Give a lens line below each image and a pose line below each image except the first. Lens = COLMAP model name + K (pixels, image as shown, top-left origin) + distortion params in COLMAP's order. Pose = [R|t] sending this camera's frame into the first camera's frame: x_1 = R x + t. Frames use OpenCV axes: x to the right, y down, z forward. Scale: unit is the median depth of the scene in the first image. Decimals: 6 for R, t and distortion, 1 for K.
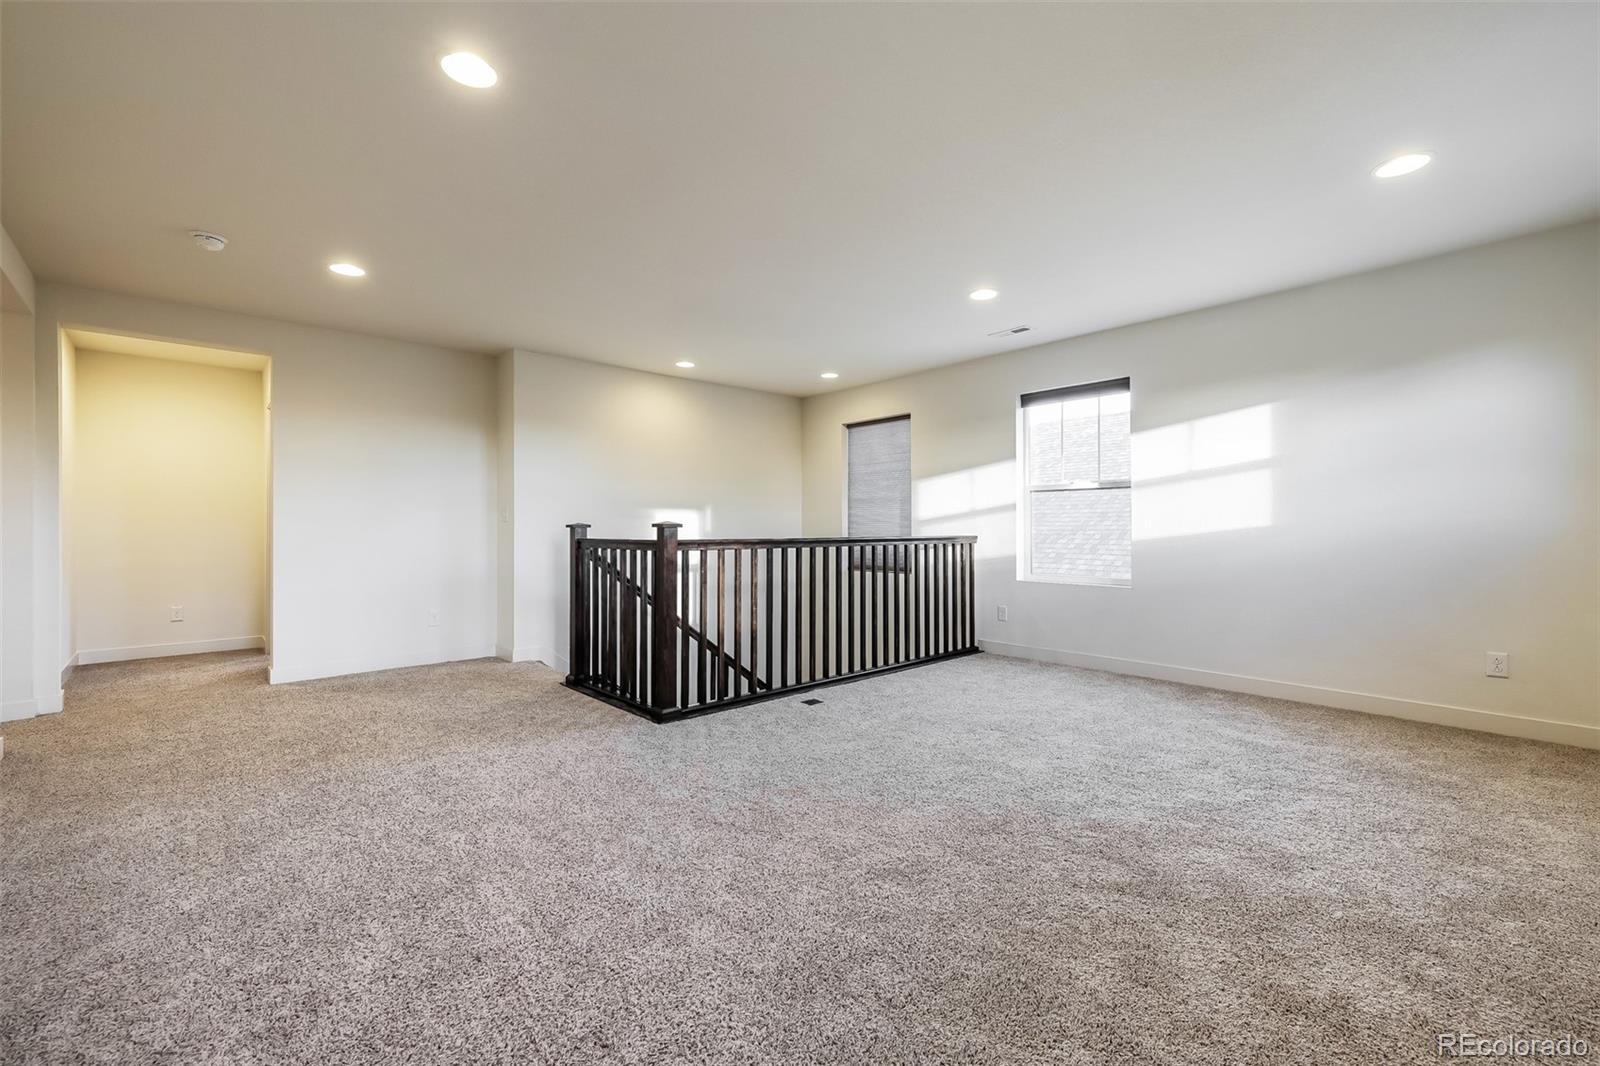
lens RADIAL K [[673.3, 0, 800.5], [0, 673.3, 528.7], [0, 0, 1]] dist [0.006876, -0.000379]
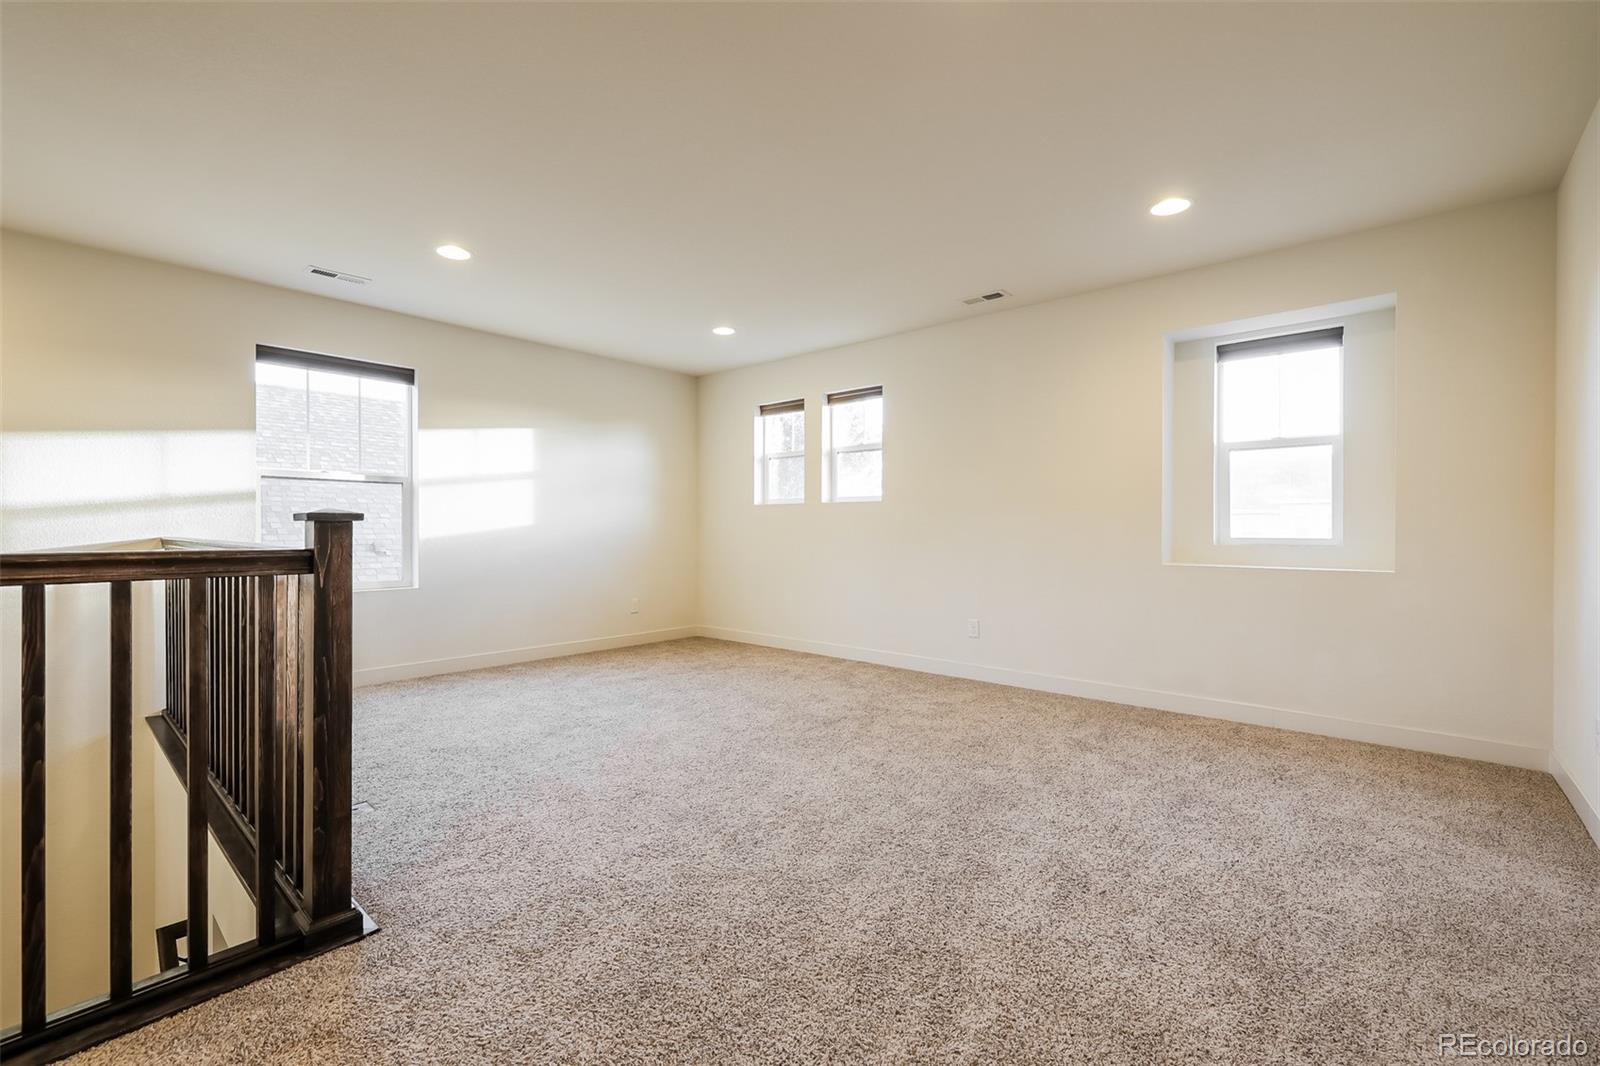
lens RADIAL K [[673.3, 0, 800.8], [0, 673.3, 530.5], [0, 0, 1]] dist [0.006876, -0.000379]
pose [[-0.104685, -0.002320, 0.994503, -0.611740], [-0.000537, 0.999997, 0.002277, 0.002682], [-0.994505, -0.000296, -0.104686, 0.637544]]
